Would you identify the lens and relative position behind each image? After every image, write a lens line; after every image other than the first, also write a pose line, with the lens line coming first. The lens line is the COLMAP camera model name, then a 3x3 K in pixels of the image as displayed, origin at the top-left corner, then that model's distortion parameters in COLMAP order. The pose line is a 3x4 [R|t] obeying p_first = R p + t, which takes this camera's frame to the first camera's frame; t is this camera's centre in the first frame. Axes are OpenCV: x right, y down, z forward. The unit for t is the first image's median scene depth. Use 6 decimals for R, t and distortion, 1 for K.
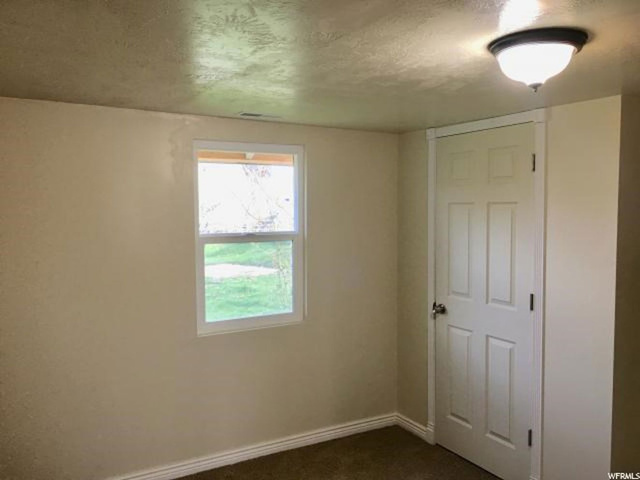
lens RADIAL K [[543.7, 0, 320.0], [0, 543.7, 240.0], [0, 0, 1]] dist [0.003962, 0.001404]
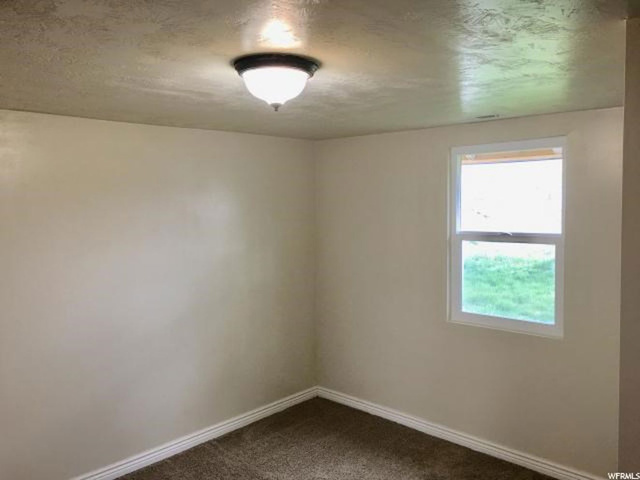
lens RADIAL K [[536.1, 0, 320.0], [0, 536.1, 240.0], [0, 0, 1]] dist [0.002500, -0.001774]
pose [[0.281710, 0.062999, -0.957429, 0.717257], [-0.045169, 0.997607, 0.052352, -0.036151], [0.958436, 0.028498, 0.283881, 0.401568]]
